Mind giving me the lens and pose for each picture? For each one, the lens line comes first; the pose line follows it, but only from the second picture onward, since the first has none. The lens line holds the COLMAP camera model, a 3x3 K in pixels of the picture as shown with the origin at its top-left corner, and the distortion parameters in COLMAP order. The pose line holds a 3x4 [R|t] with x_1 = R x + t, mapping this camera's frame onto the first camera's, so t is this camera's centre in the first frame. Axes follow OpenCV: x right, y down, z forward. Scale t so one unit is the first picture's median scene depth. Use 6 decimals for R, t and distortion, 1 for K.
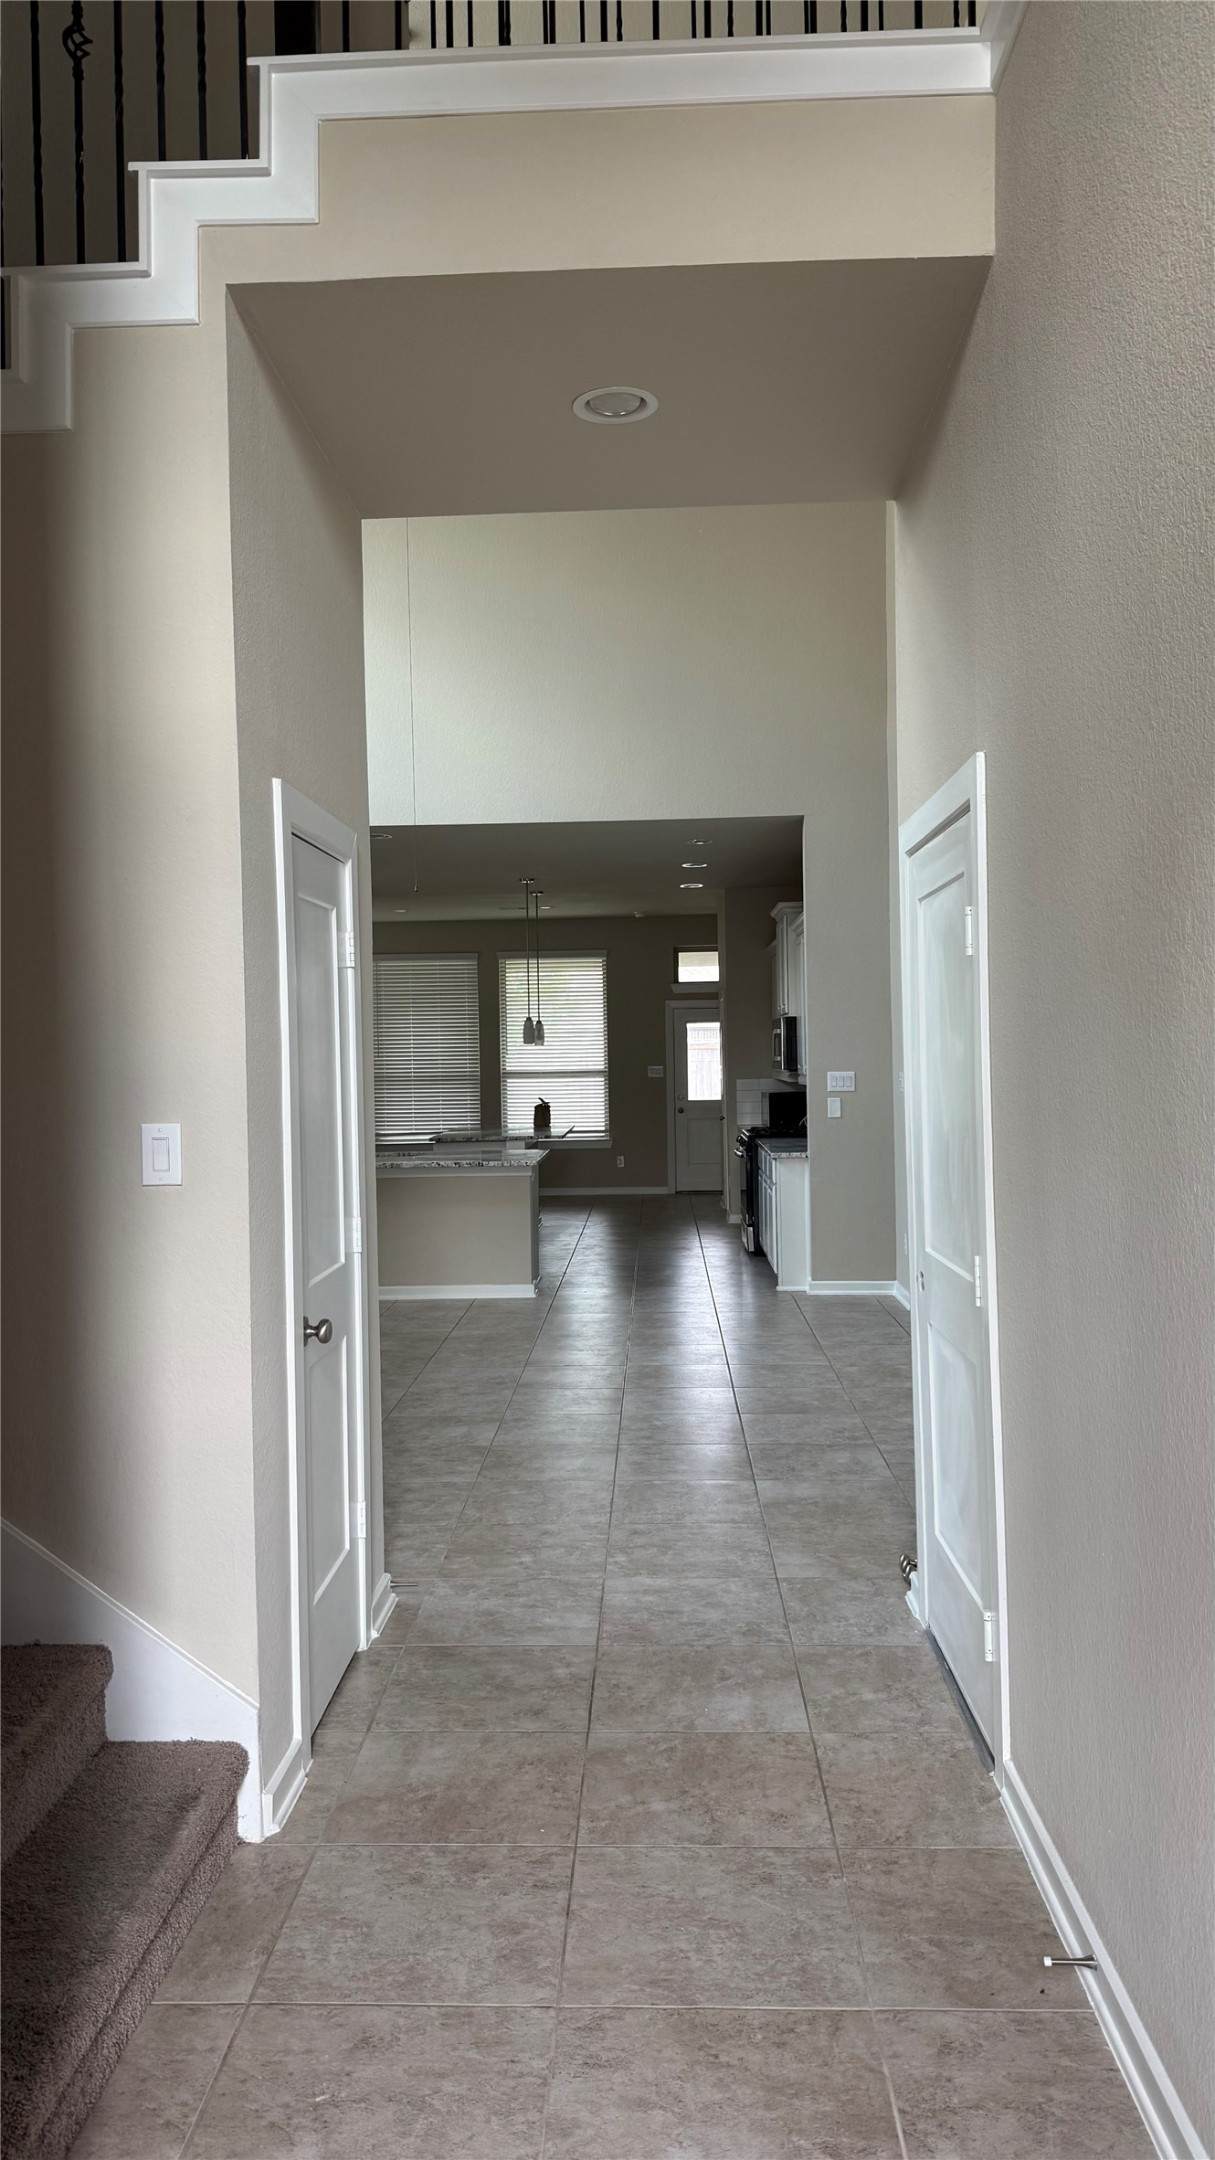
lens RADIAL K [[1485.2, 0, 602.7], [0, 1485.2, 1068.8], [0, 0, 1]] dist [0.075261, -0.021292]
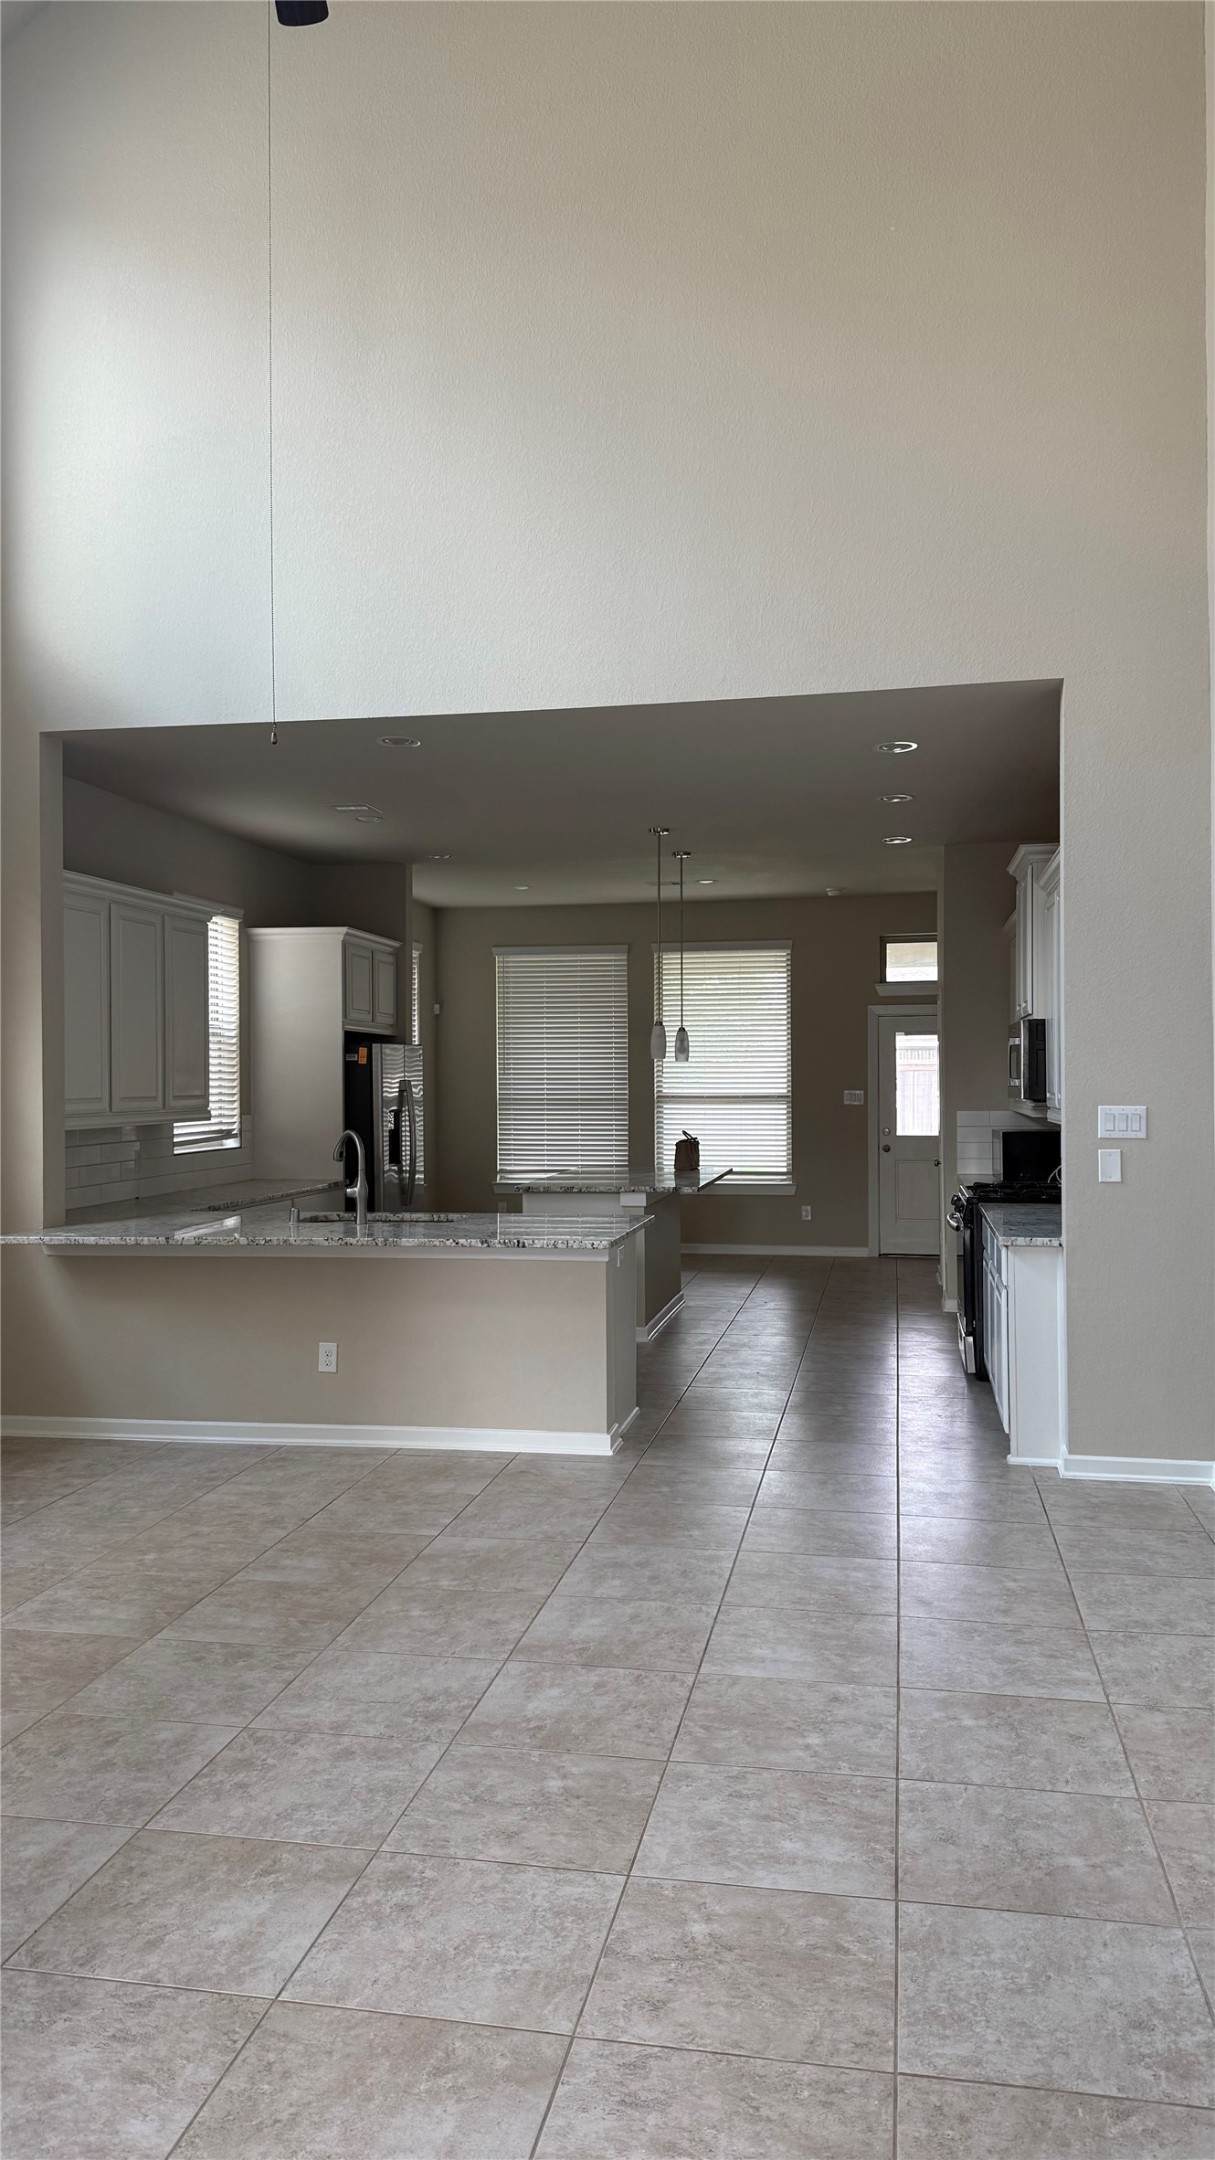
lens RADIAL K [[1485.2, 0, 595.0], [0, 1485.2, 1079.8], [0, 0, 1]] dist [0.075261, -0.021292]
pose [[0.986802, 0.014039, -0.161322, 0.034743], [-0.015104, 0.999871, -0.005379, -0.001554], [0.161226, 0.007744, 0.986887, 0.268517]]
